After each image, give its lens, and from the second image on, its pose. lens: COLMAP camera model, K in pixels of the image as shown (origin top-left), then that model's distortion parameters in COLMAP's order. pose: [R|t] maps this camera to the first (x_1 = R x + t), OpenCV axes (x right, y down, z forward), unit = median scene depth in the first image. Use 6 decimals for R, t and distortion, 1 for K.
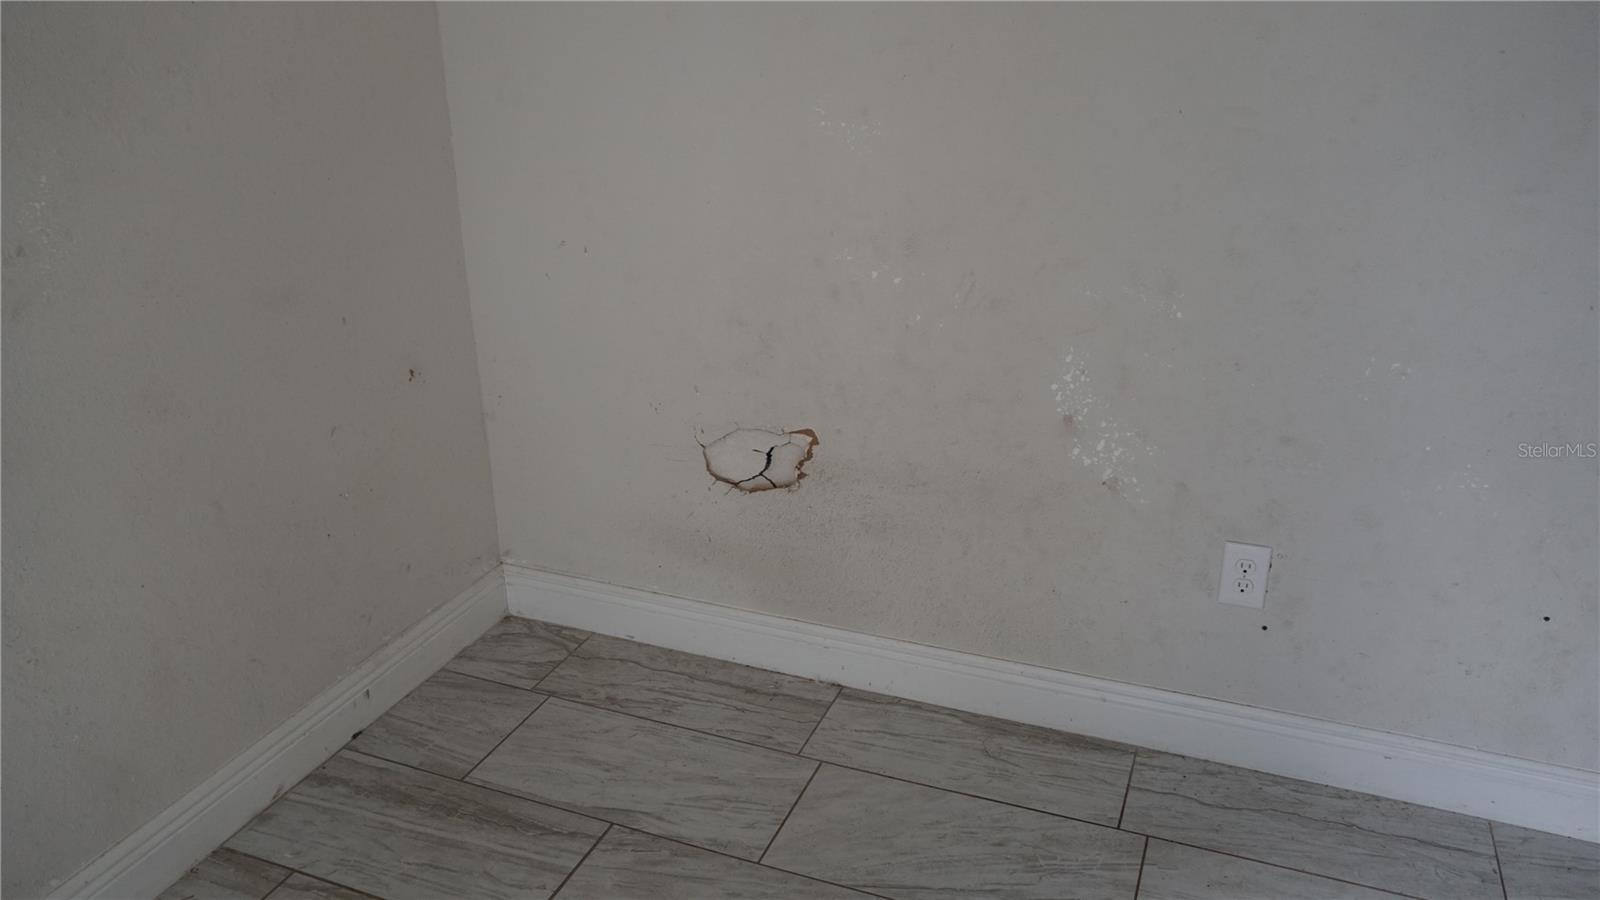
lens RADIAL K [[1188.3, 0, 800.0], [0, 1188.3, 450.0], [0, 0, 1]] dist [0.000040, 0.005526]
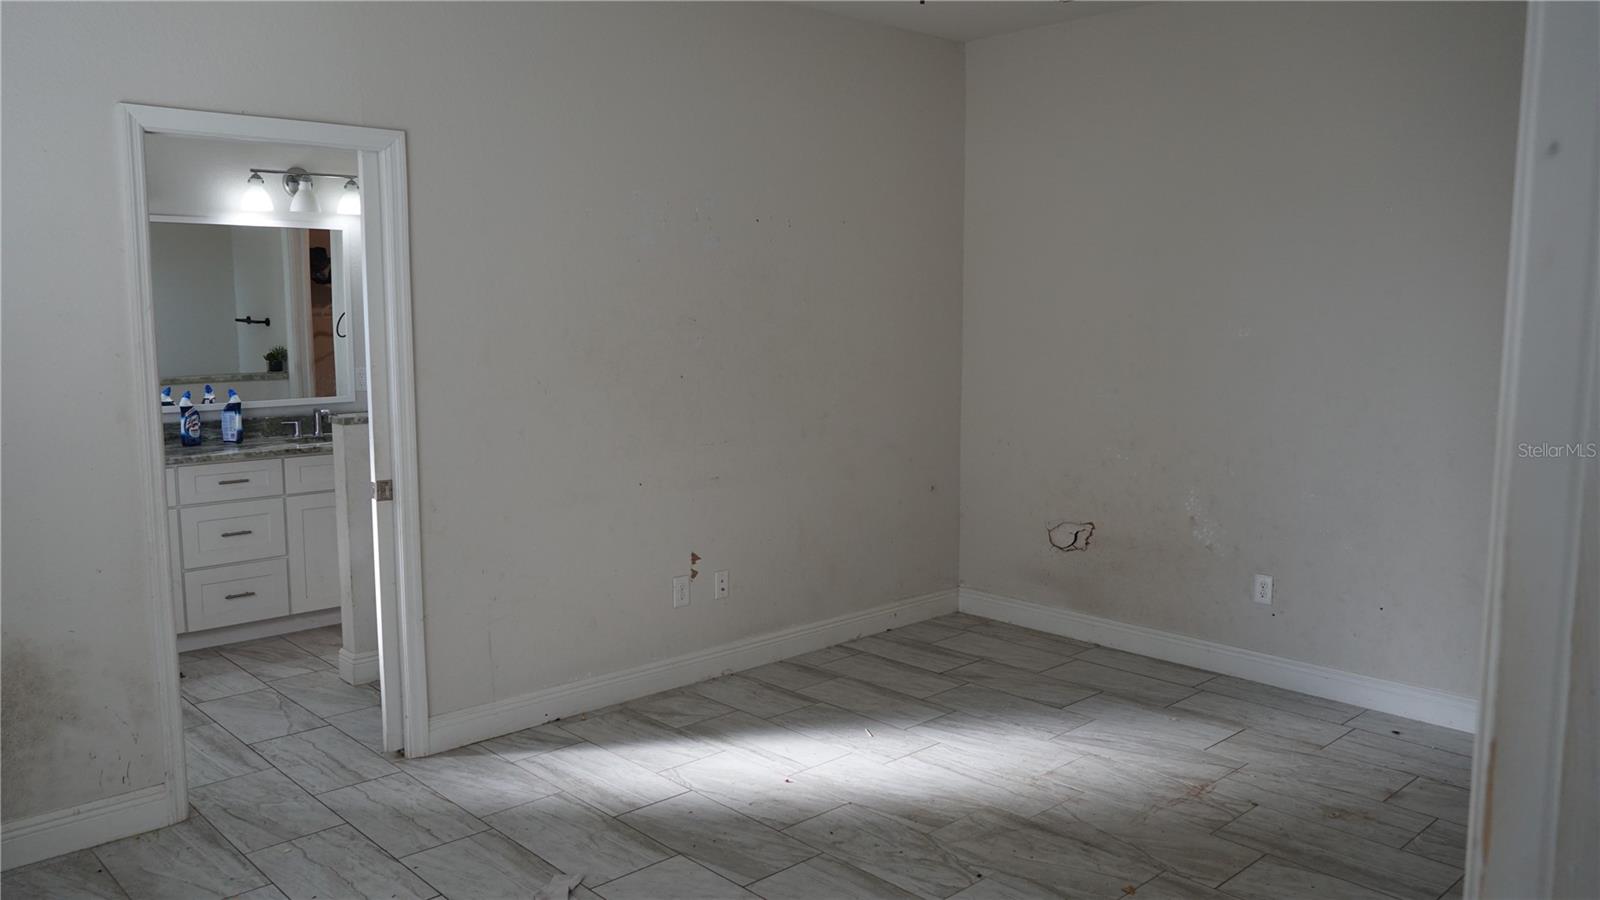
lens RADIAL K [[1188.3, 0, 800.0], [0, 1188.3, 450.0], [0, 0, 1]] dist [0.000040, 0.005526]
pose [[0.905887, 0.069007, -0.417860, 0.470721], [-0.181604, 0.954619, -0.236055, 0.520185], [0.382607, 0.289724, 0.877309, -1.364521]]
